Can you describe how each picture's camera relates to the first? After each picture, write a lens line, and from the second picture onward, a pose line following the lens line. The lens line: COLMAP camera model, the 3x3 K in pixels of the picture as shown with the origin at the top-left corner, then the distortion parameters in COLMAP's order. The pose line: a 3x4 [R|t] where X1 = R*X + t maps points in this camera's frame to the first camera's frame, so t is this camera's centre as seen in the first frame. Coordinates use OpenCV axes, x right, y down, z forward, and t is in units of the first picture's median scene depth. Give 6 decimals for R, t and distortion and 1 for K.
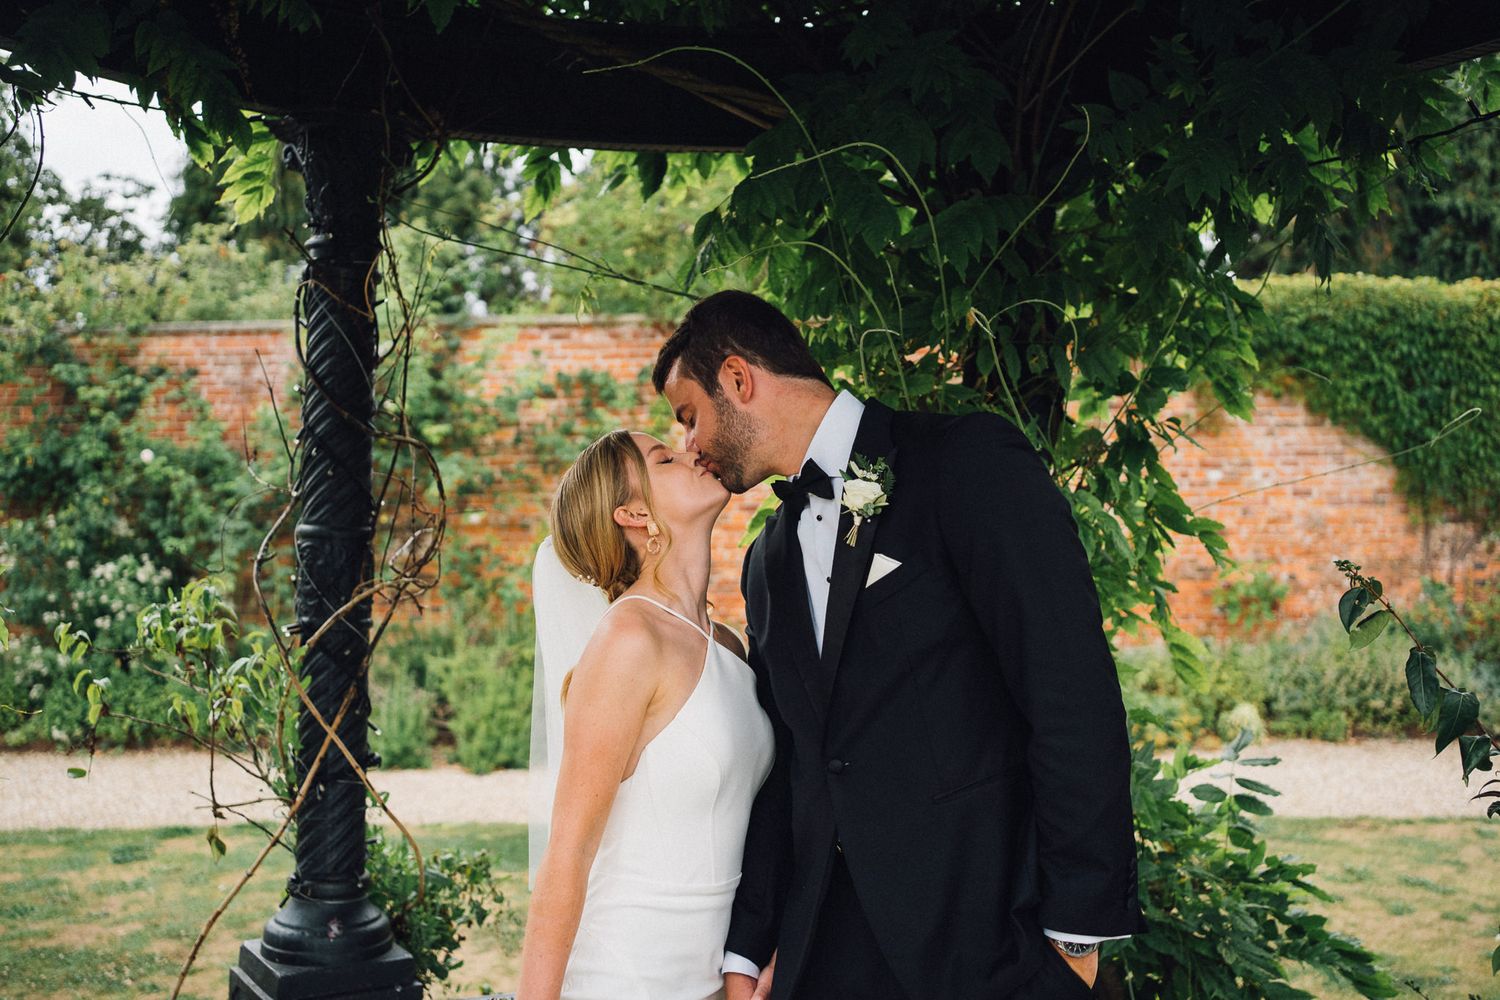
lens RADIAL K [[1466.8, 0, 746.3], [0, 1466.8, 462.6], [0, 0, 1]] dist [-0.007130, 0.087082]
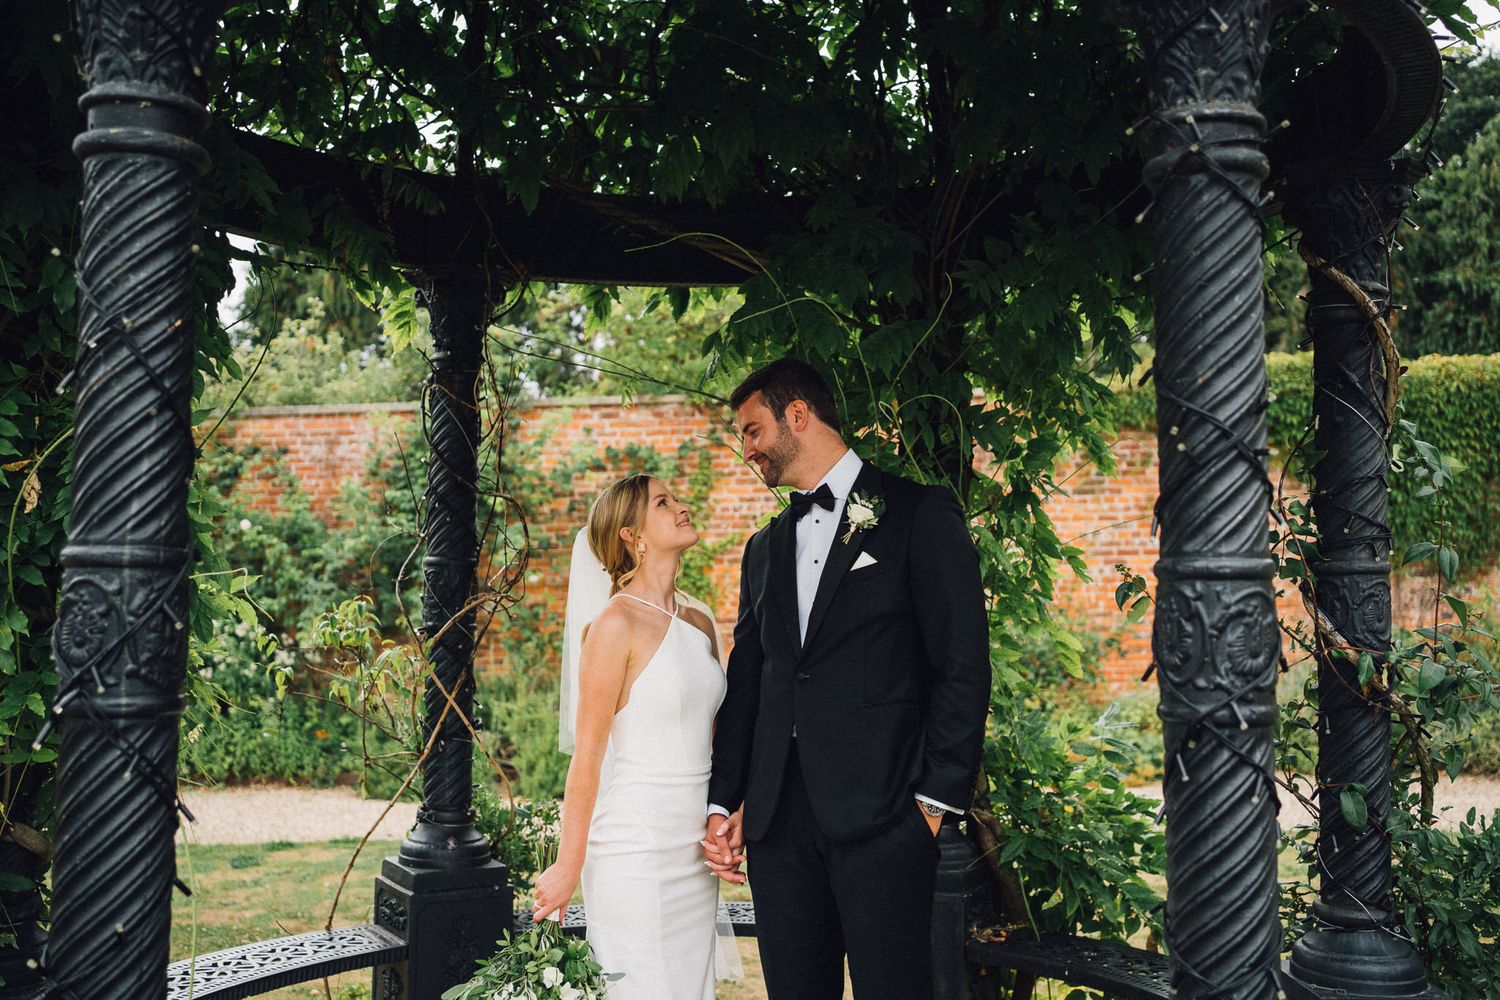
lens RADIAL K [[1482.3, 0, 767.4], [0, 1482.3, 469.2], [0, 0, 1]] dist [-0.010899, 0.113305]
pose [[0.999757, -0.009935, -0.019668, 0.016268], [0.009023, 0.998905, -0.045907, 0.008244], [0.020102, 0.045718, 0.998752, -0.129713]]
